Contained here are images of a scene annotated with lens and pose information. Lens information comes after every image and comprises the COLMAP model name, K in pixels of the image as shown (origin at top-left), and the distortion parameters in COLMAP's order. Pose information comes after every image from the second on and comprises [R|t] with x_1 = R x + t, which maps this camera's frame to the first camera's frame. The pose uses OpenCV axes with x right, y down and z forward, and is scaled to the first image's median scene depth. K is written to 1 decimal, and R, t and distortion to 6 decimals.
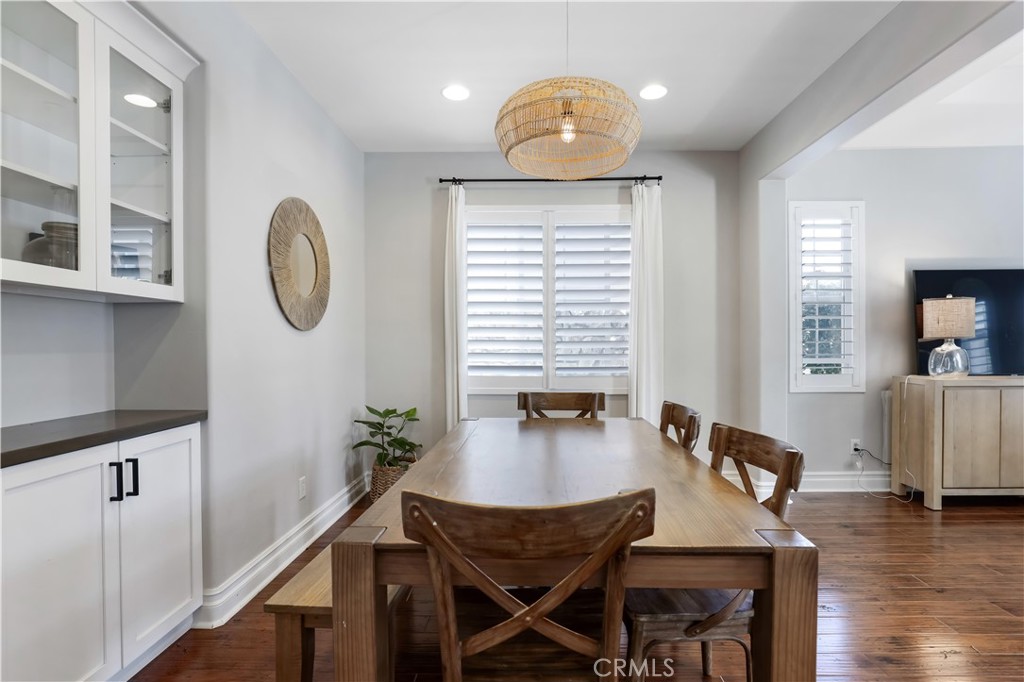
lens RADIAL K [[493.5, 0, 513.0], [0, 493.5, 343.5], [0, 0, 1]] dist [-0.011512, -0.000021]
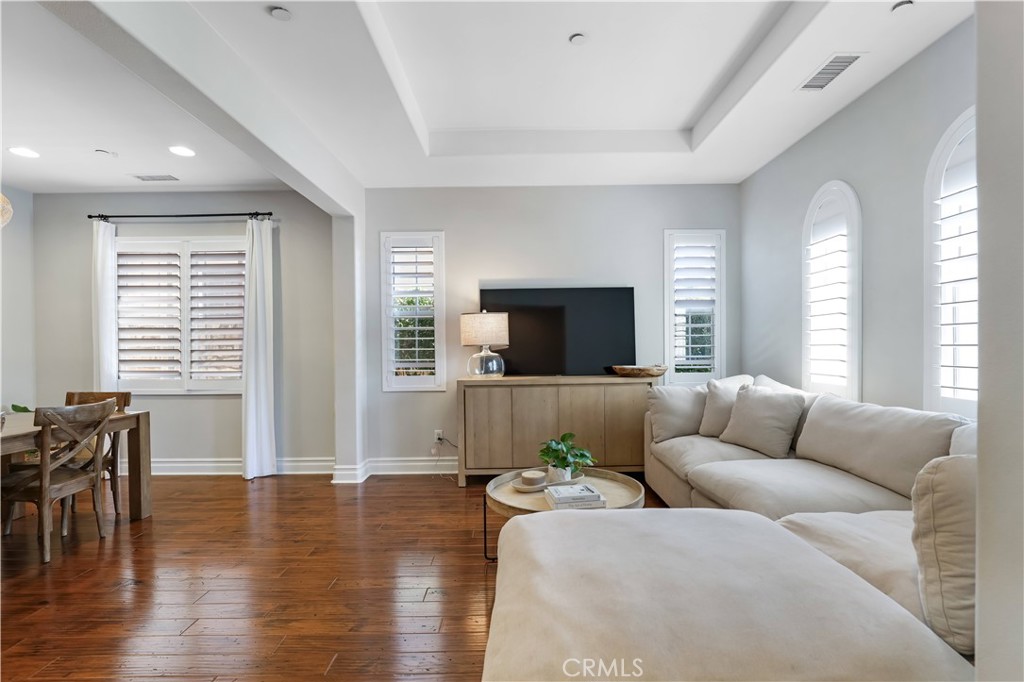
lens RADIAL K [[481.5, 0, 515.4], [0, 481.5, 344.7], [0, 0, 1]] dist [-0.024718, 0.000320]
pose [[0.999248, -0.007452, 0.038058, 0.846681], [0.007618, 0.999962, -0.004224, -0.007452], [-0.038025, 0.004511, 0.999267, -0.183279]]
